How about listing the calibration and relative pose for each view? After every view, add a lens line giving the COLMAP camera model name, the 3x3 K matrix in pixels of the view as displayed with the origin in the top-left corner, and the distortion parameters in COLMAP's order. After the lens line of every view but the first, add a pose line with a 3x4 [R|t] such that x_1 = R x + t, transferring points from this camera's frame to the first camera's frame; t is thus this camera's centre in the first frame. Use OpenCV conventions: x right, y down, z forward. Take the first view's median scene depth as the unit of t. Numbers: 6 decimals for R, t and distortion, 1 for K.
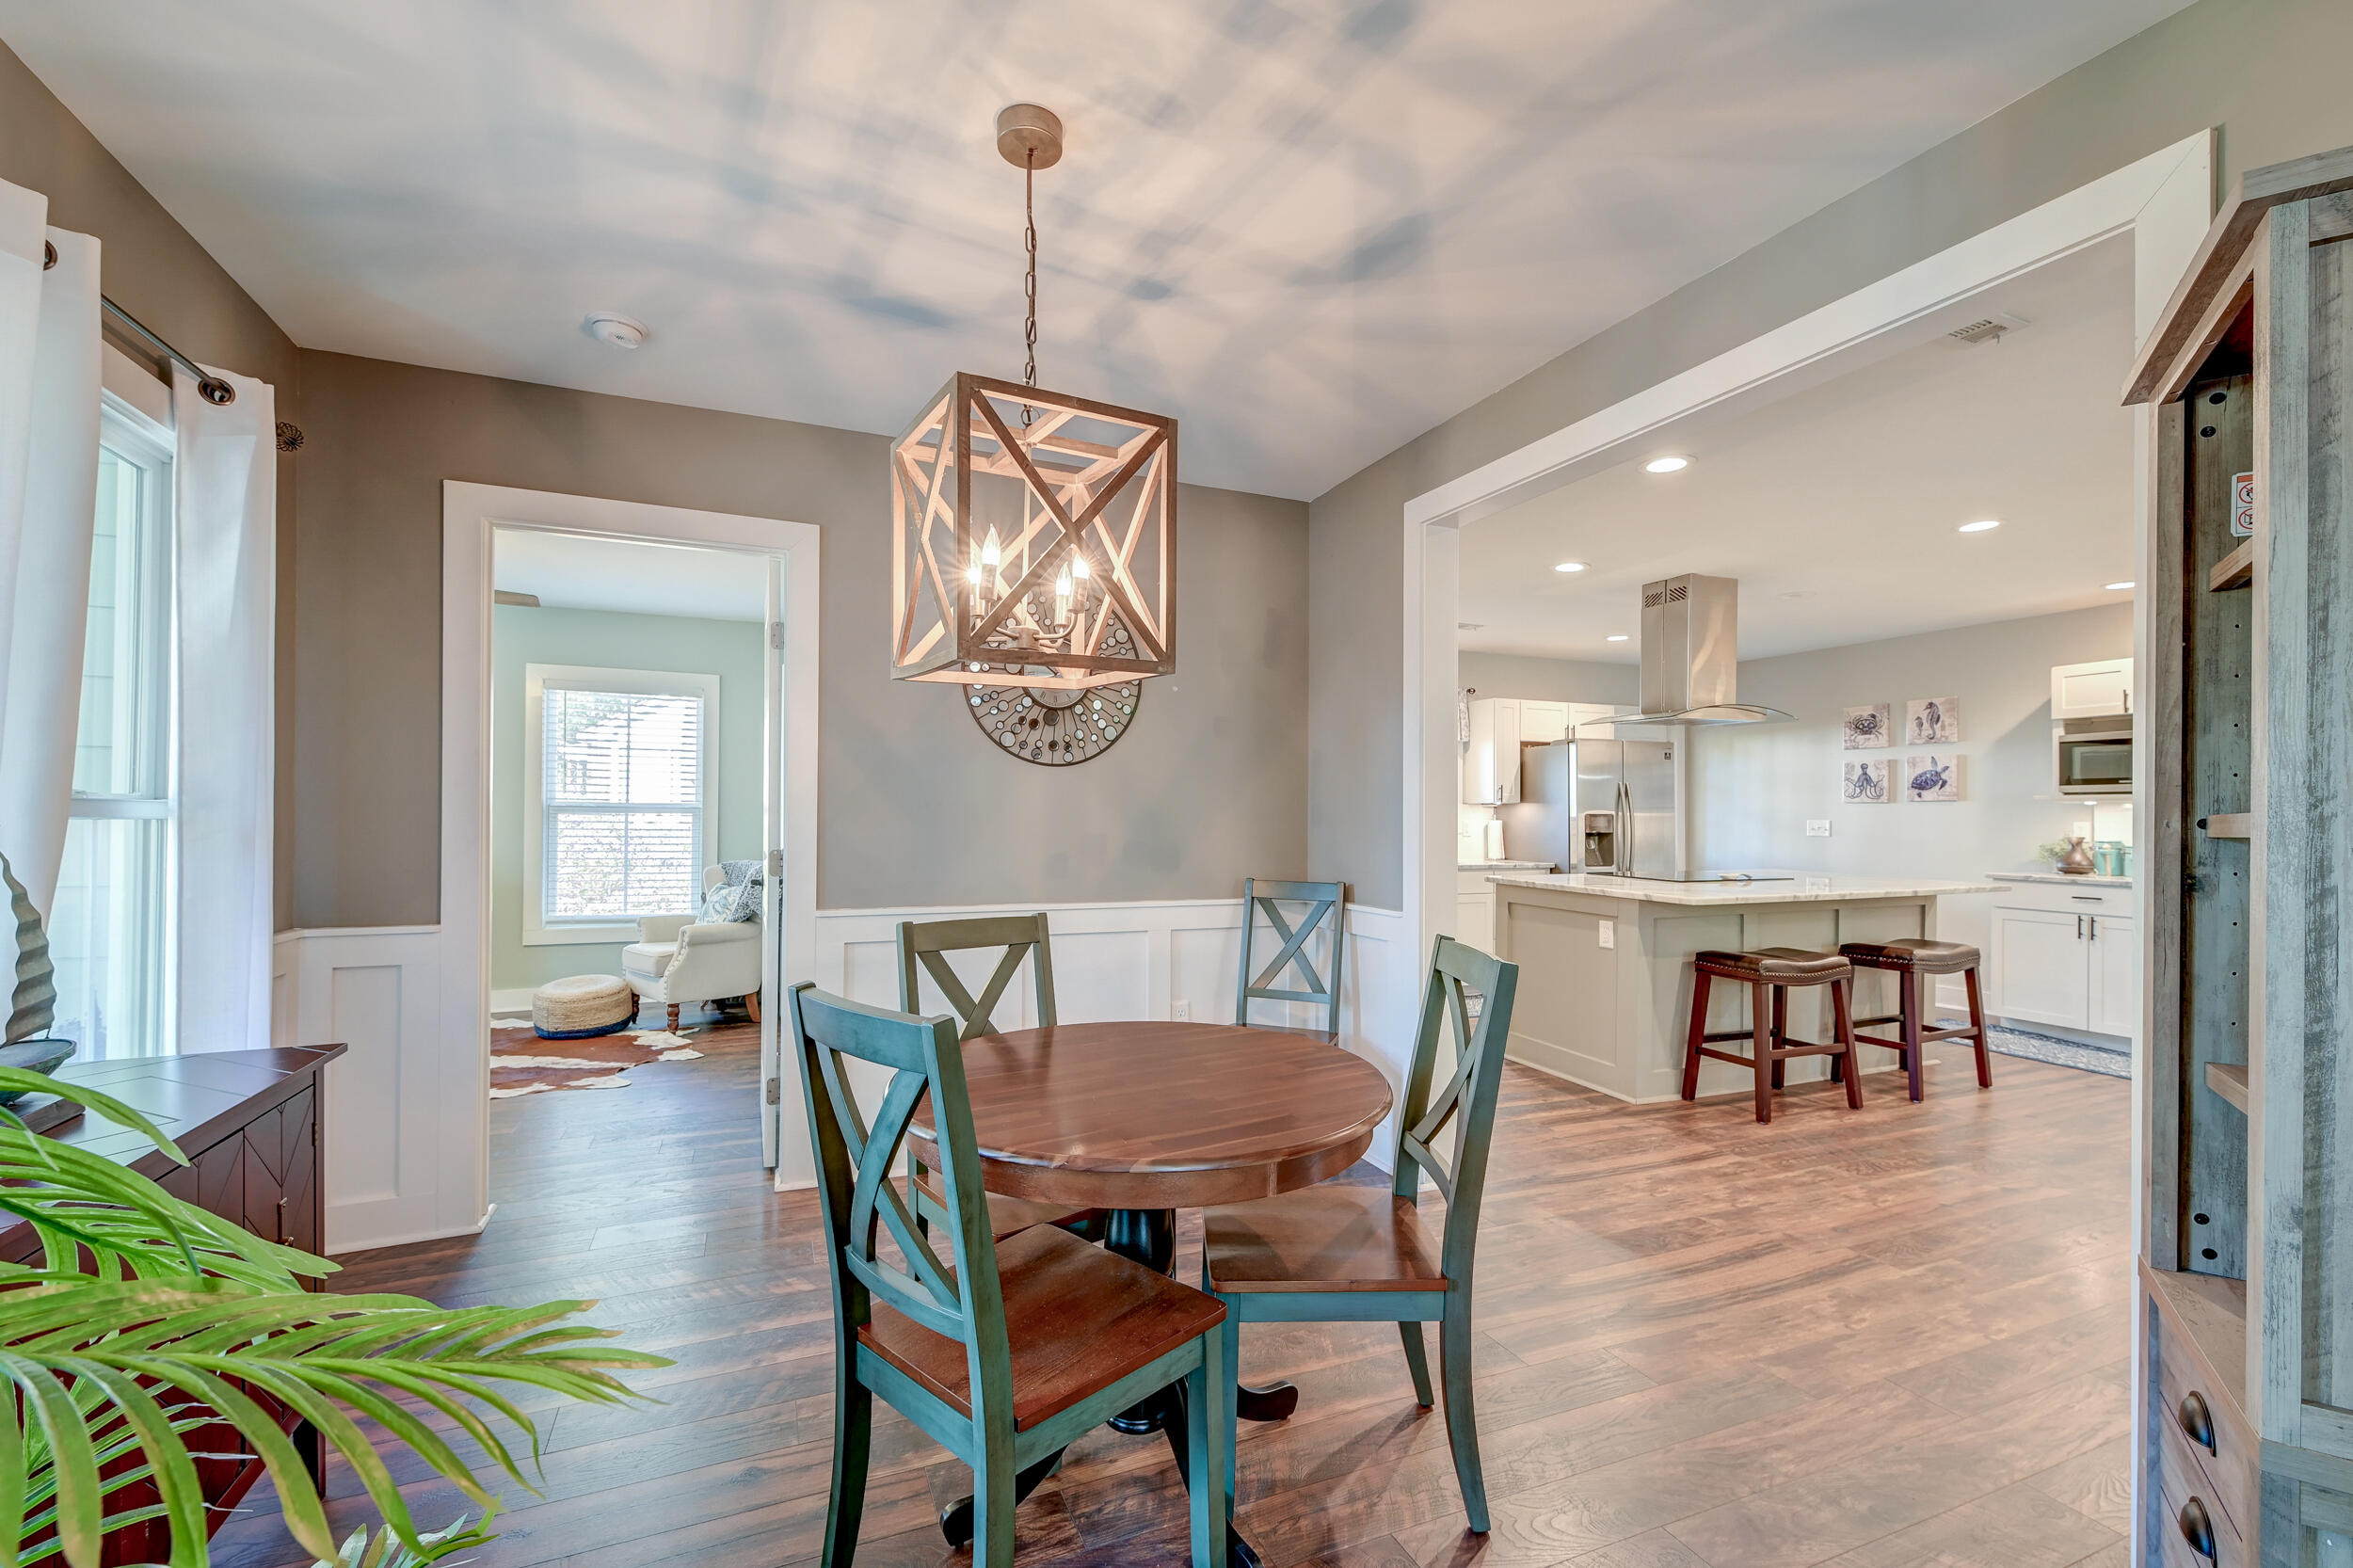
lens RADIAL K [[990.0, 0, 1178.0], [0, 990.0, 810.9], [0, 0, 1]] dist [0.011997, -0.000390]
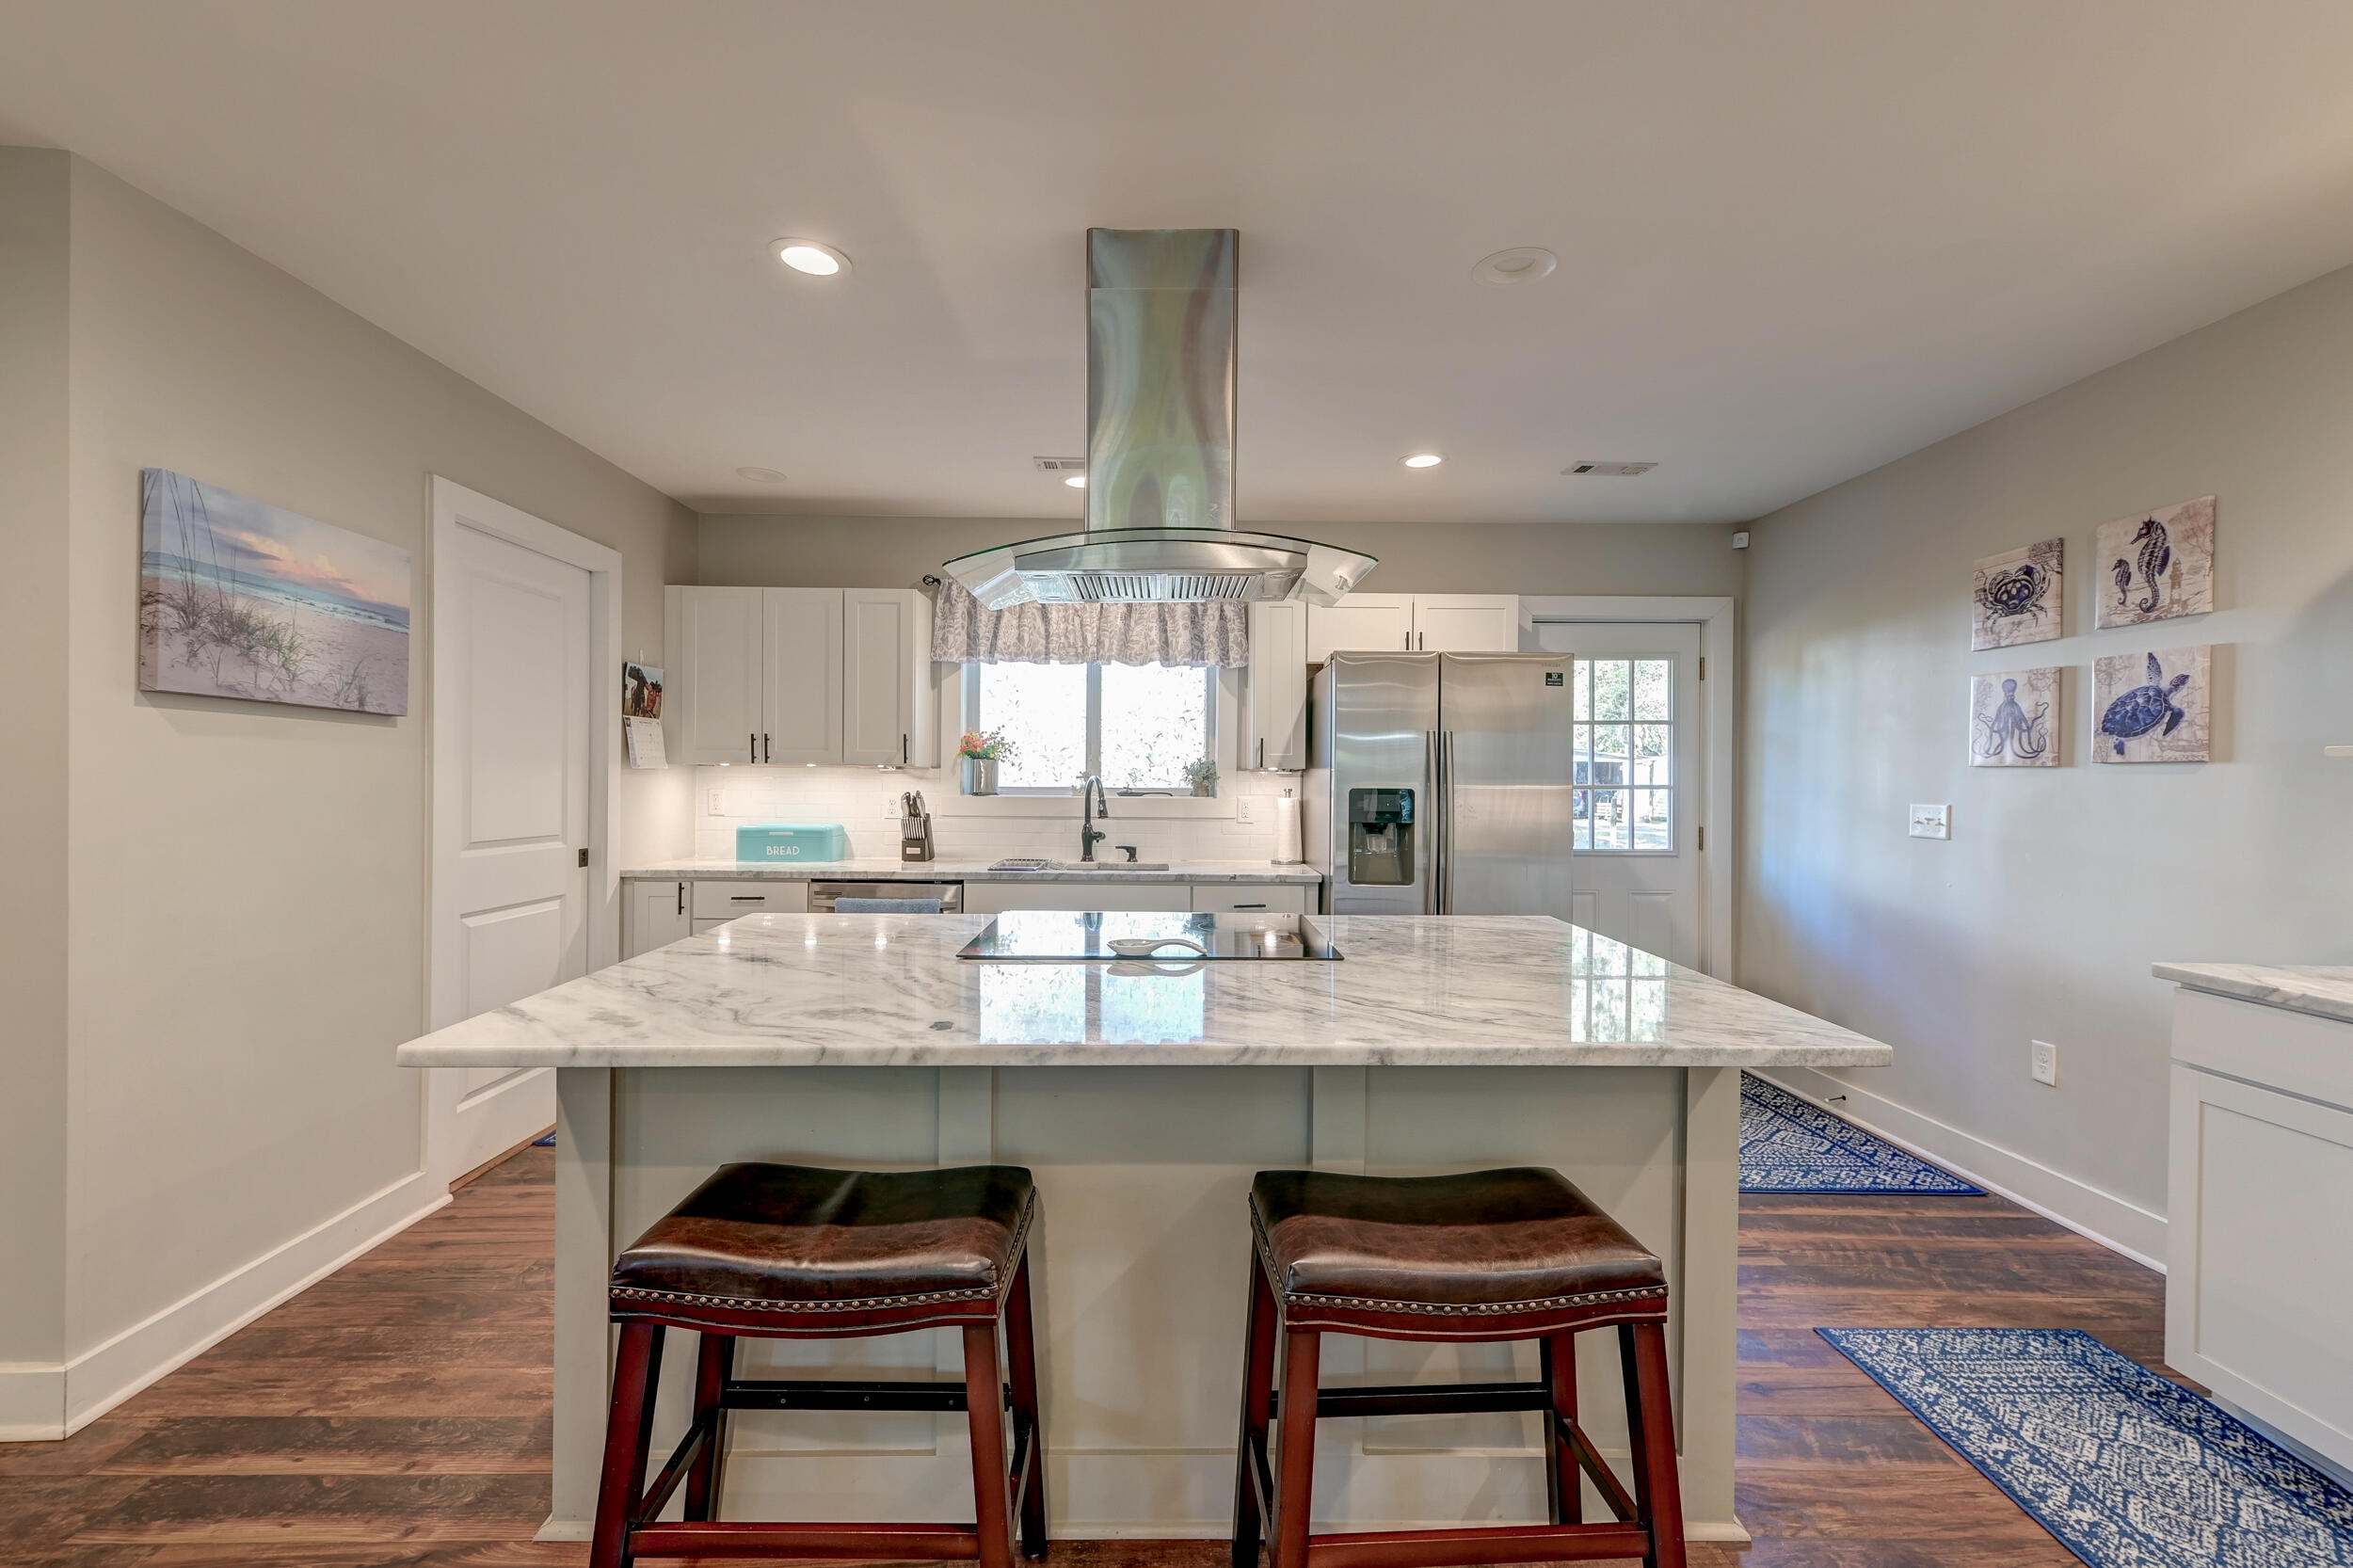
lens RADIAL K [[990.8, 0, 1167.0], [0, 990.8, 786.0], [0, 0, 1]] dist [0.020053, -0.000782]
pose [[0.926527, 0.004556, -0.376200, 0.779100], [-0.000680, 0.999945, 0.010436, -0.006384], [0.376227, -0.009414, 0.926480, 0.672392]]
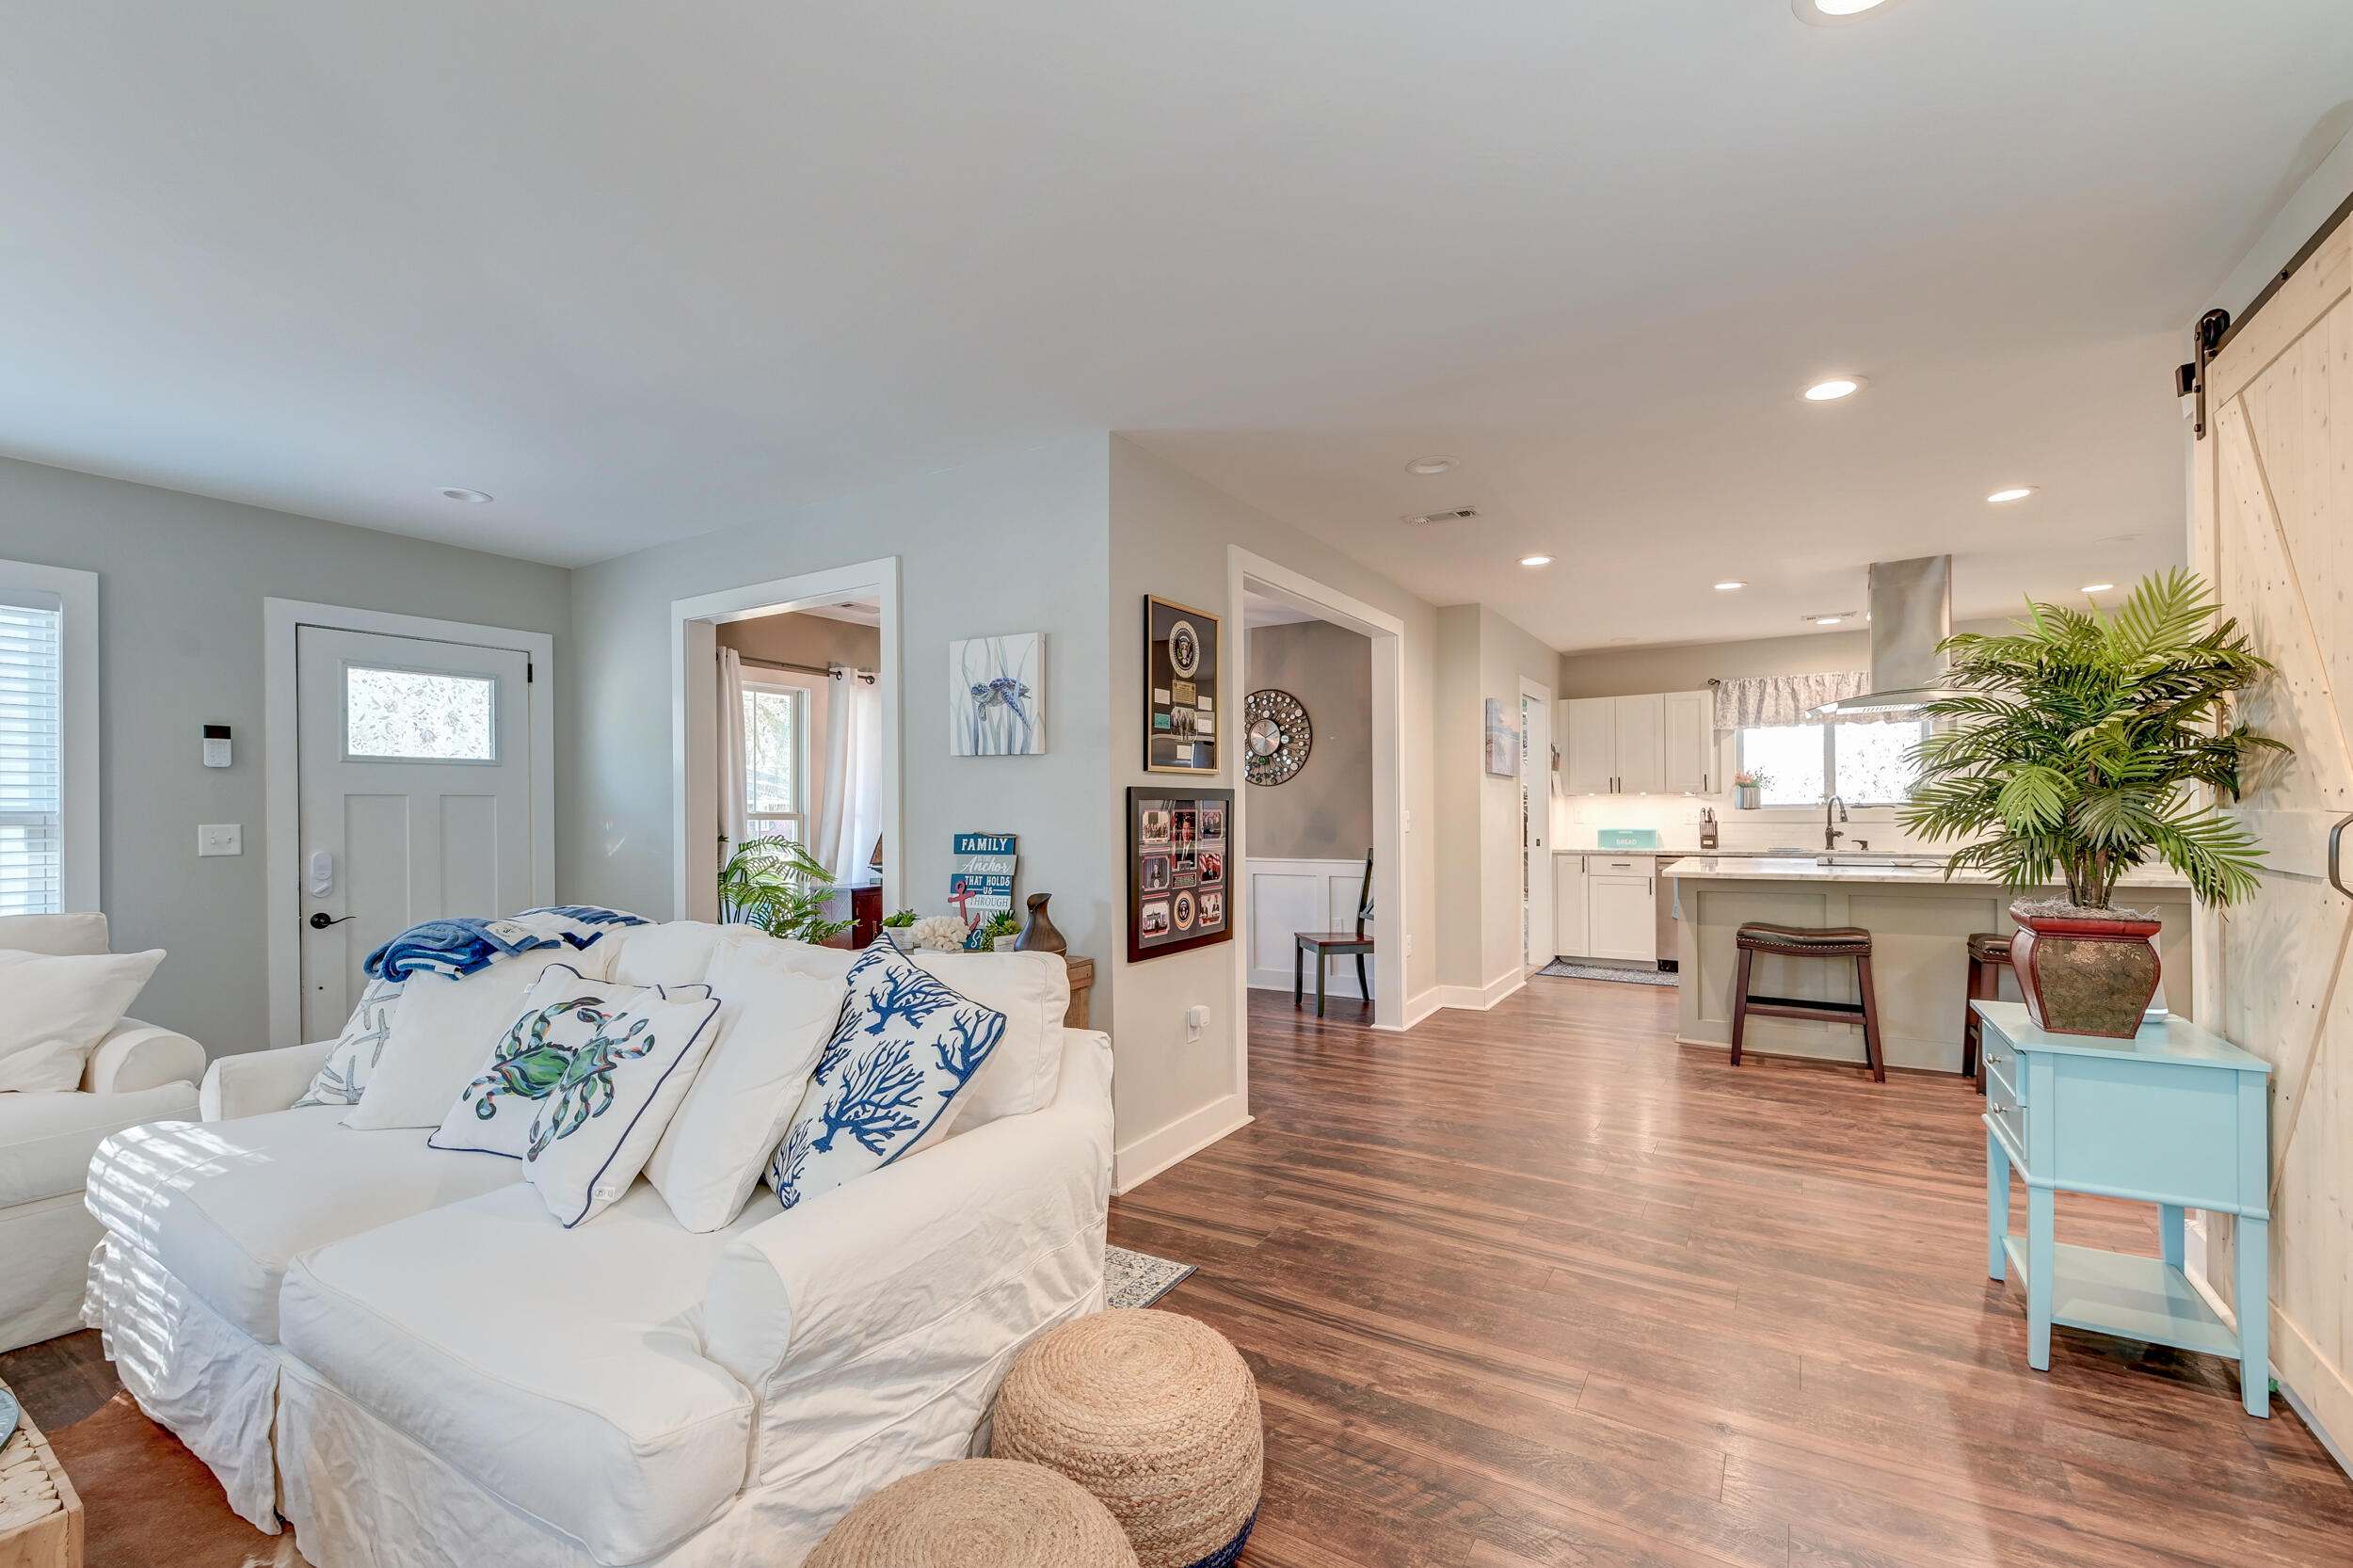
lens RADIAL K [[990.0, 0, 1178.0], [0, 990.0, 810.9], [0, 0, 1]] dist [0.011997, -0.000390]
pose [[0.573635, -0.013642, -0.818997, 1.028881], [0.016908, 0.999845, -0.004812, 0.007697], [0.818936, -0.011087, 0.573777, -0.178828]]
